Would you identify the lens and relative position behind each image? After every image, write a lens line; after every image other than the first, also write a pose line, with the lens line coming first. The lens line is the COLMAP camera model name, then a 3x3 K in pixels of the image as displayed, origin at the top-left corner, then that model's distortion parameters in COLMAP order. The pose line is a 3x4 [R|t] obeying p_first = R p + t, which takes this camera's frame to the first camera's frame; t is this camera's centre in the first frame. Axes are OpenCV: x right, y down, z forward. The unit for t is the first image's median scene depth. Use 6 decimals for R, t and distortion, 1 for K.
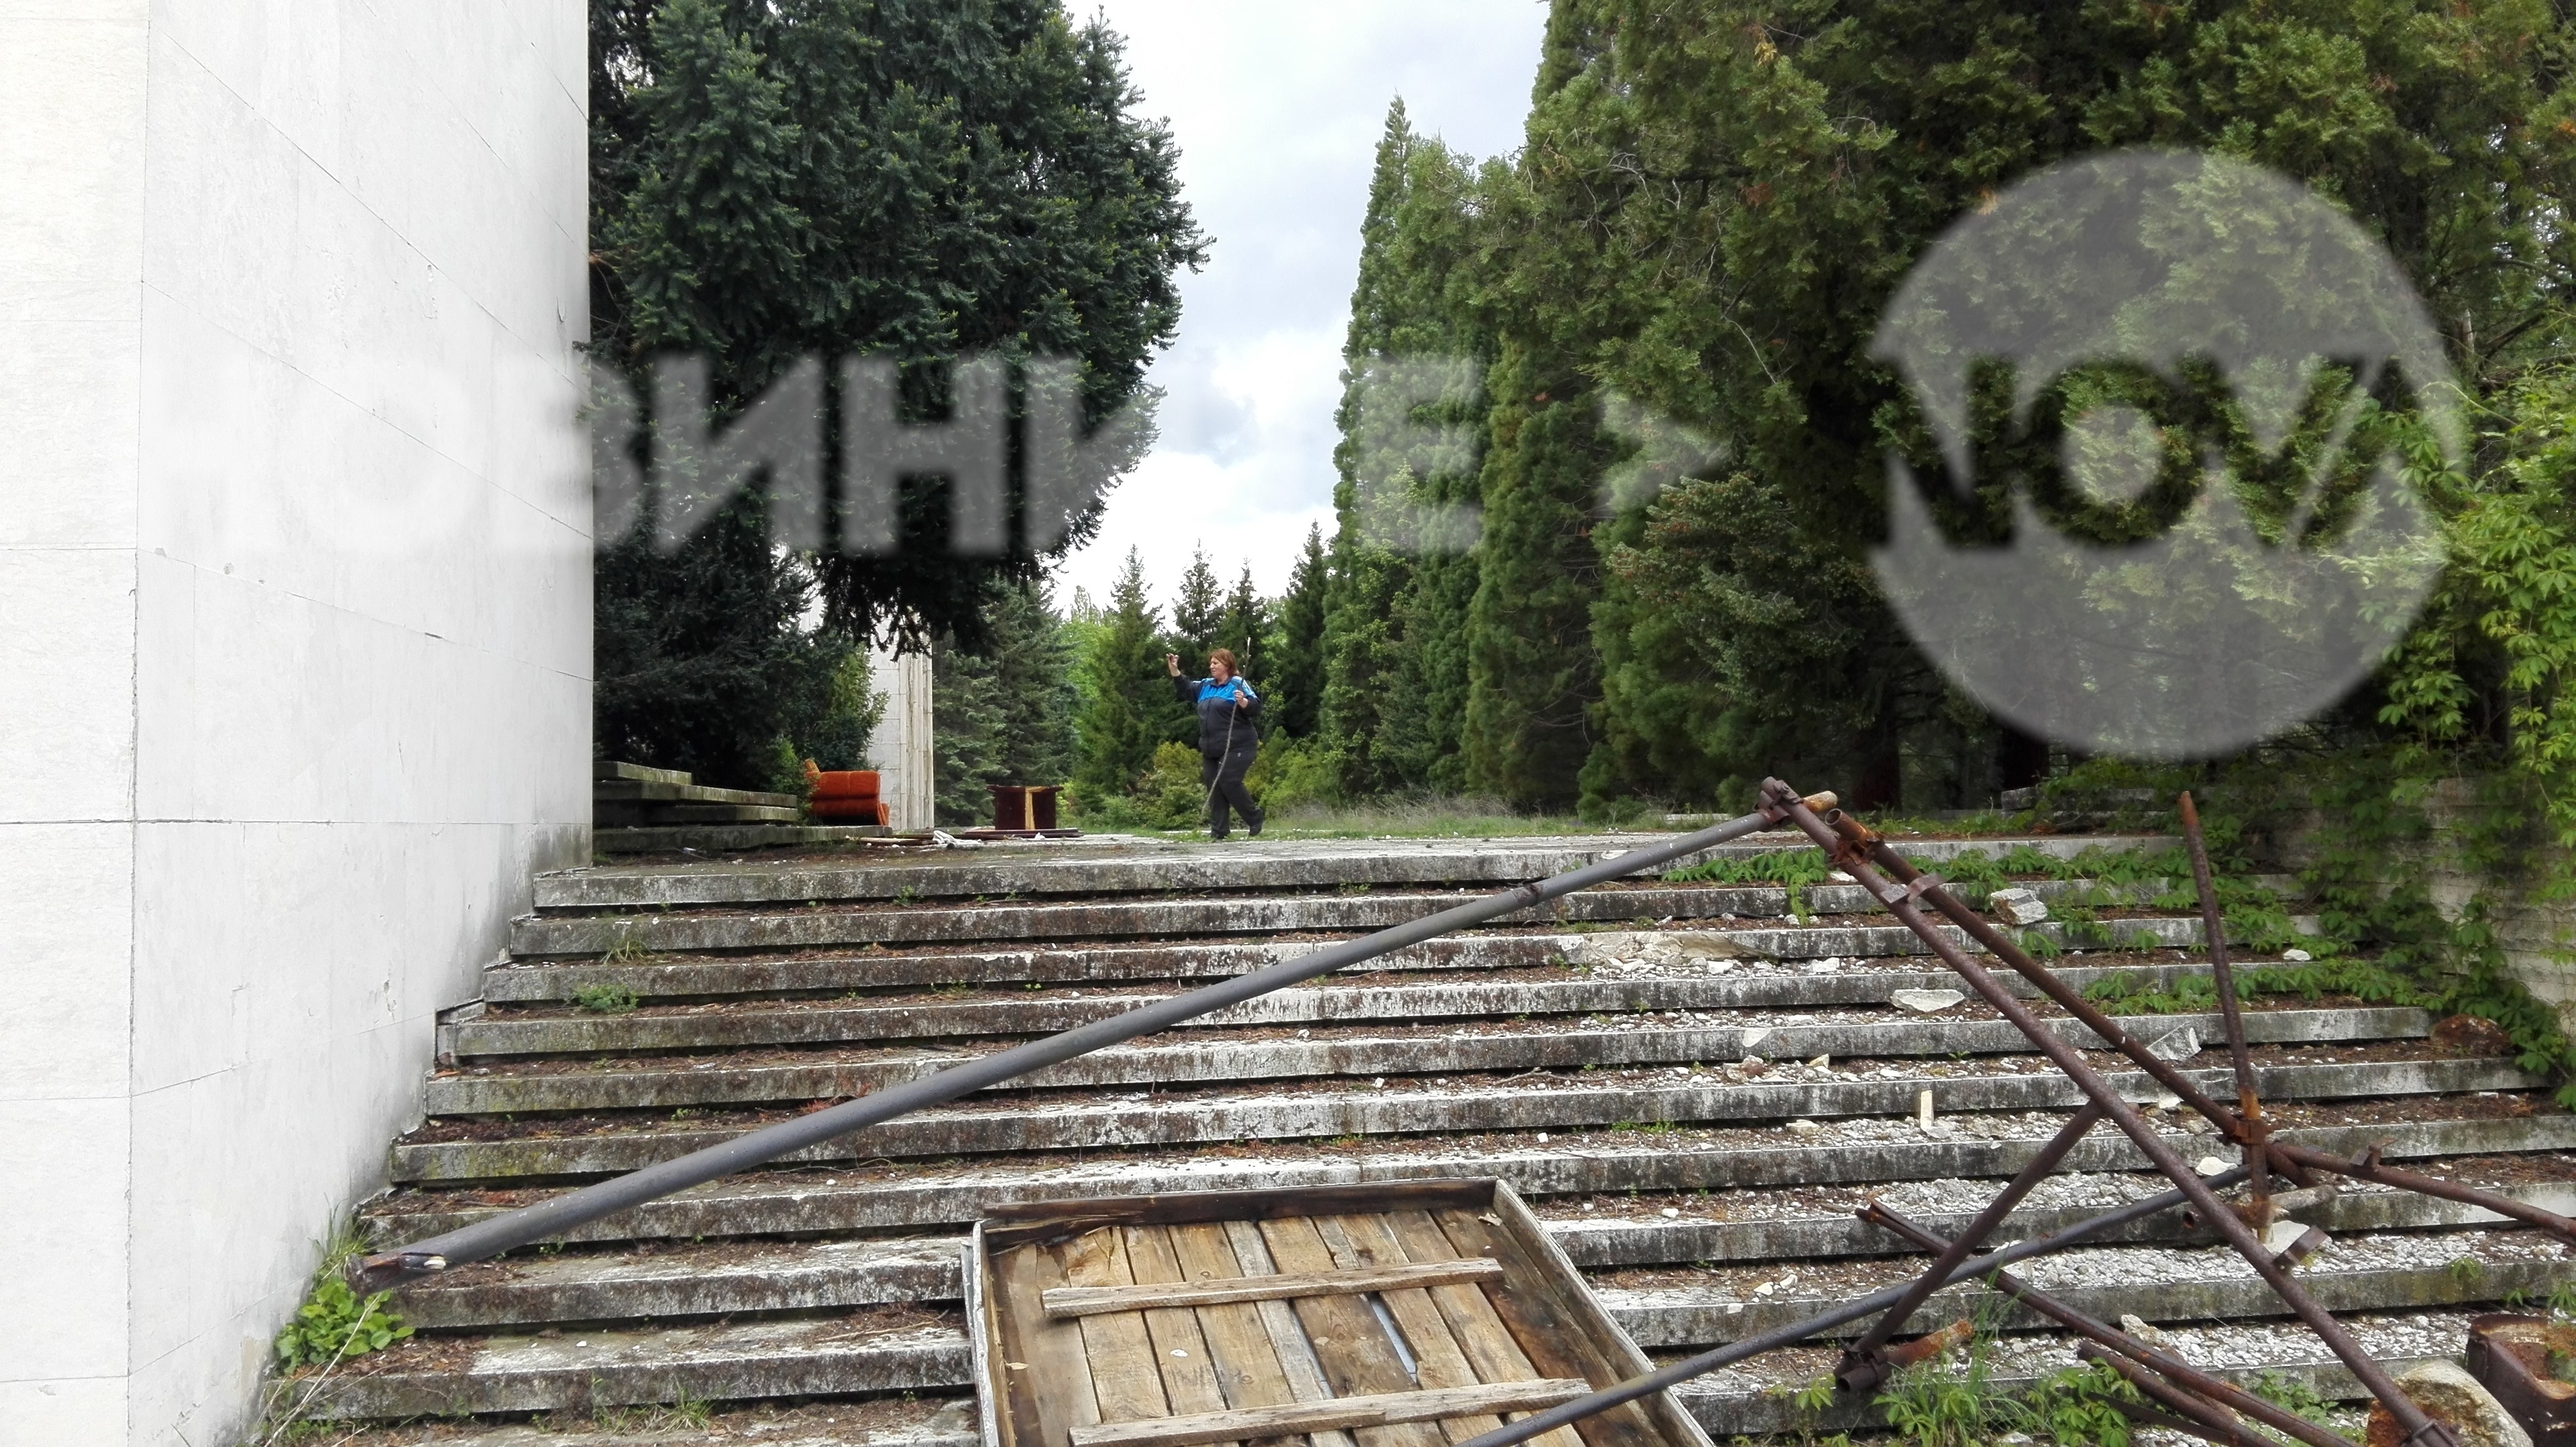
lens RADIAL K [[2053.0, 0, 1281.6], [0, 2053.0, 717.5], [0, 0, 1]] dist [0.087473, -0.168164]
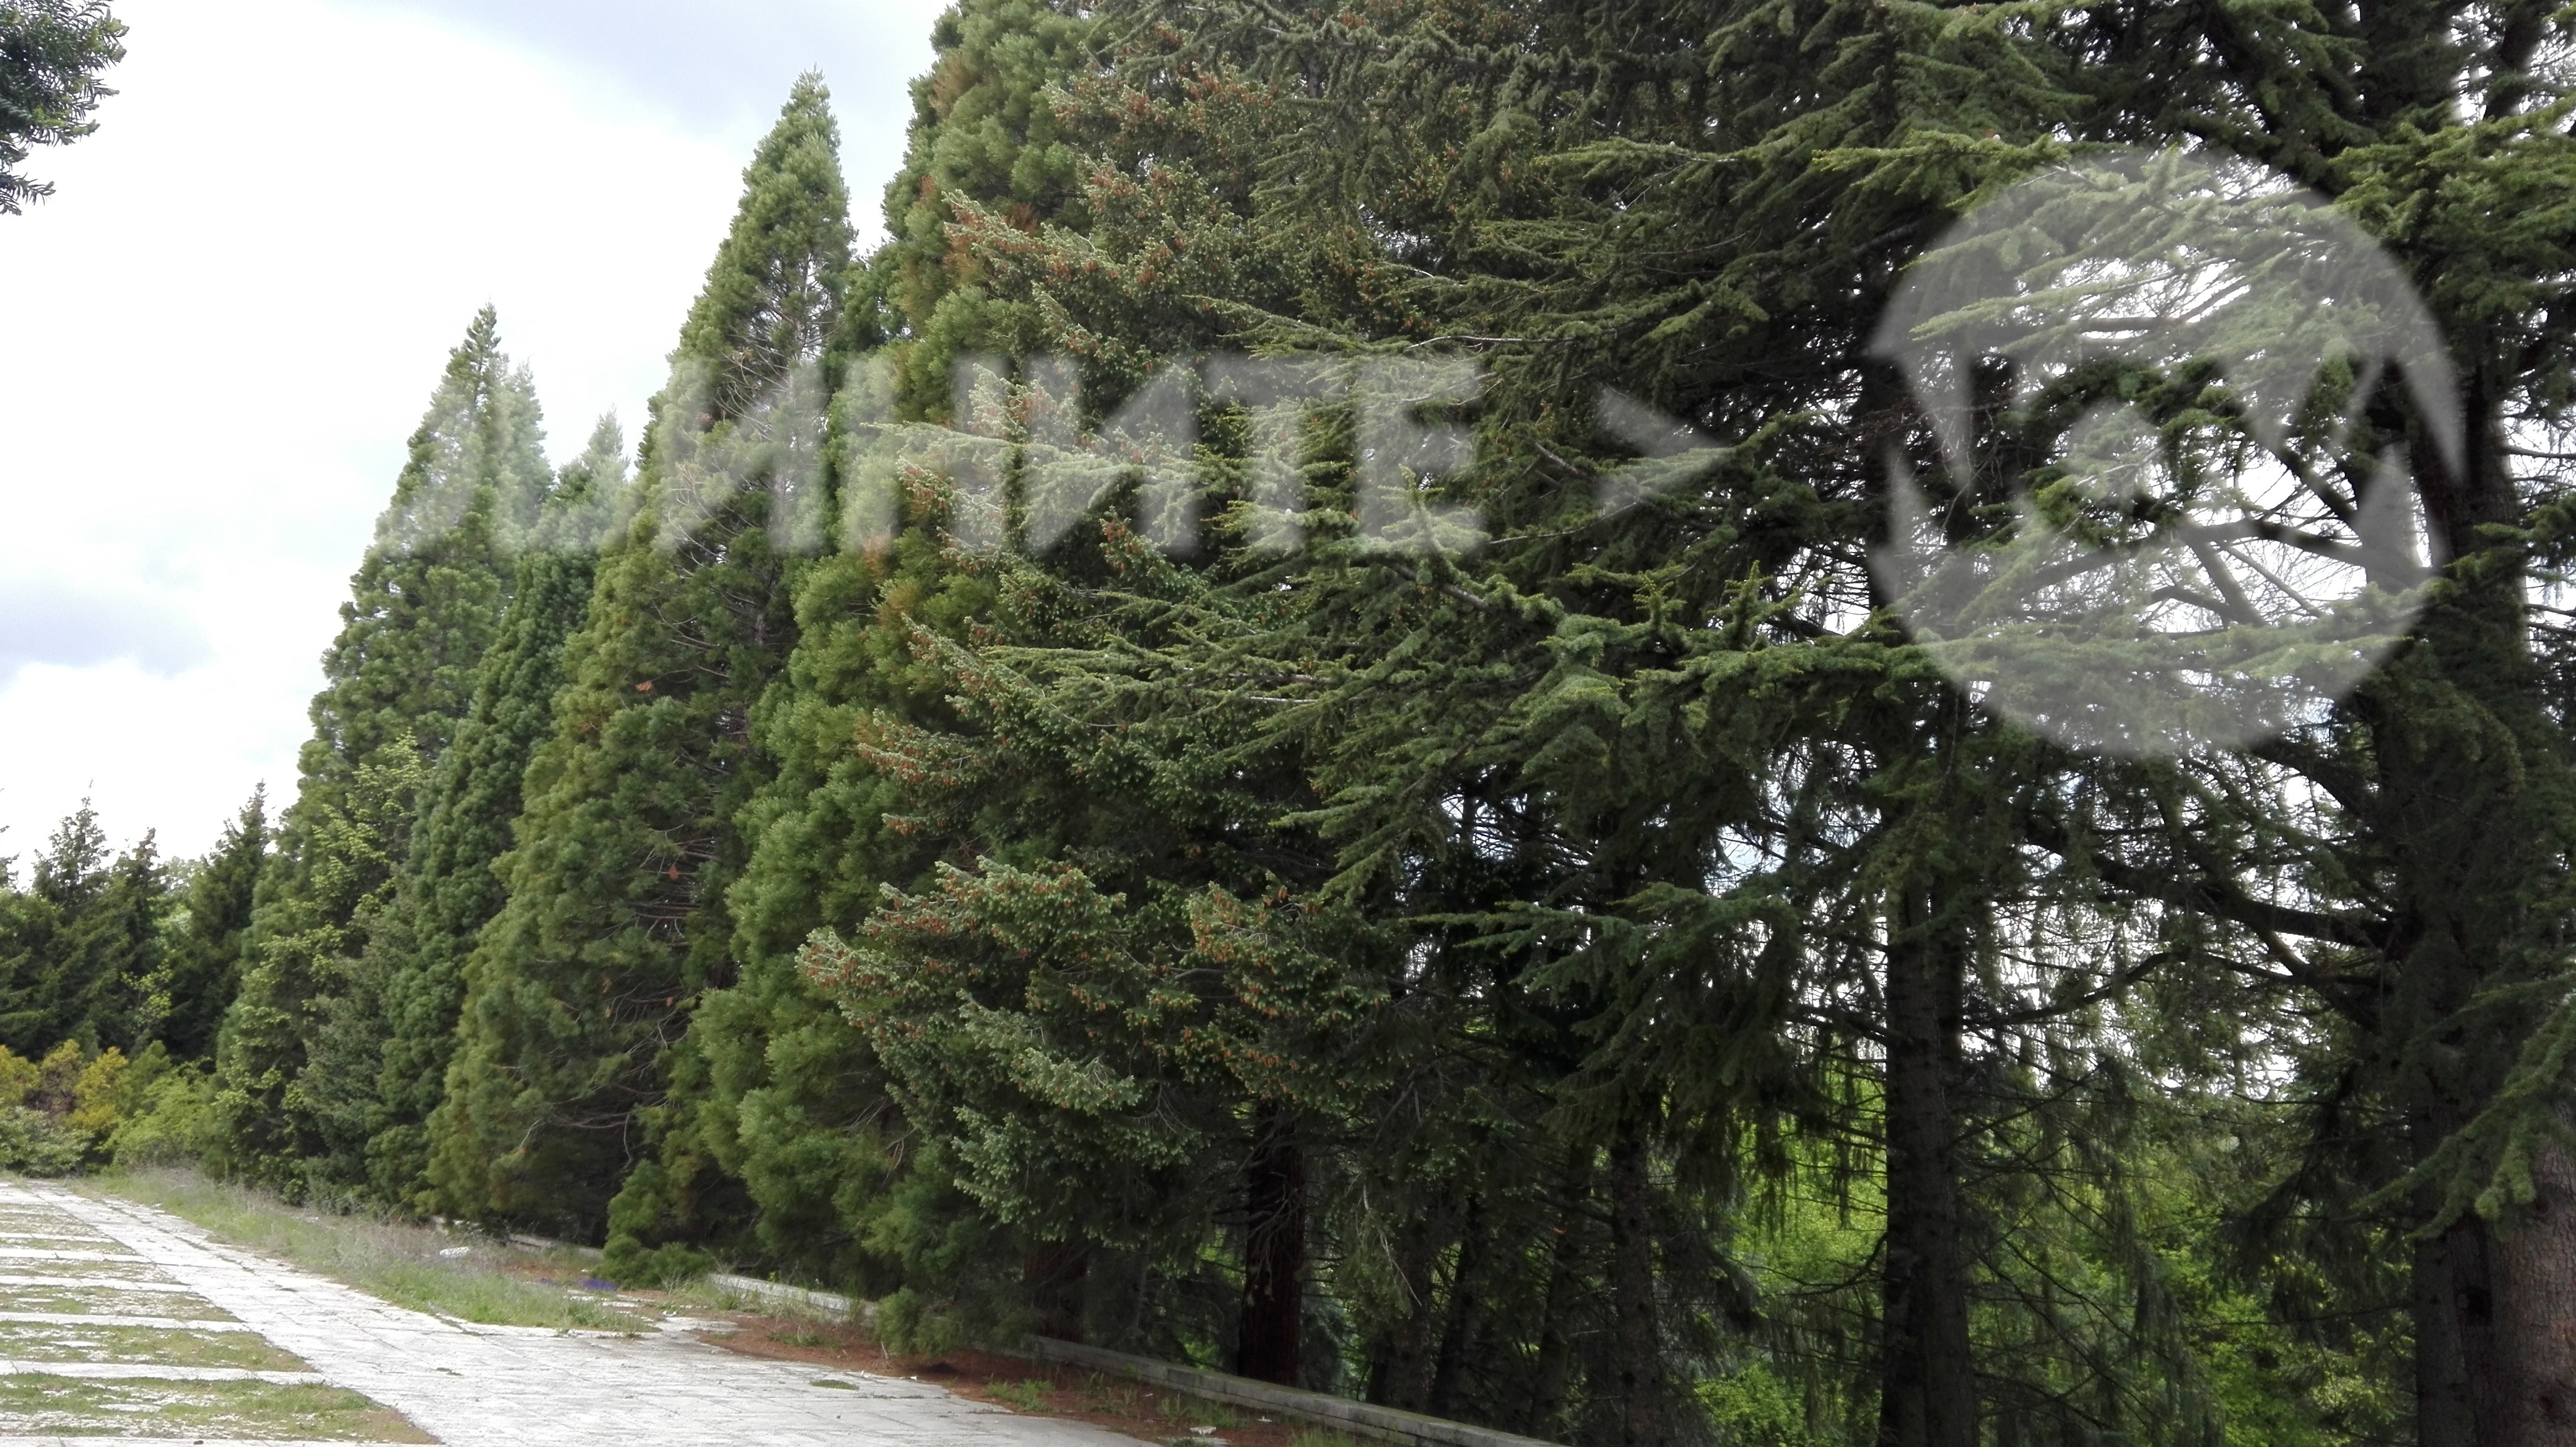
lens RADIAL K [[2053.0, 0, 1324.9], [0, 2053.0, 705.8], [0, 0, 1]] dist [0.087473, -0.168164]
pose [[0.866638, 0.191303, 0.460805, -0.004276], [-0.111338, 0.974435, -0.195143, -0.016987], [-0.486356, 0.117813, 0.865782, 0.133971]]
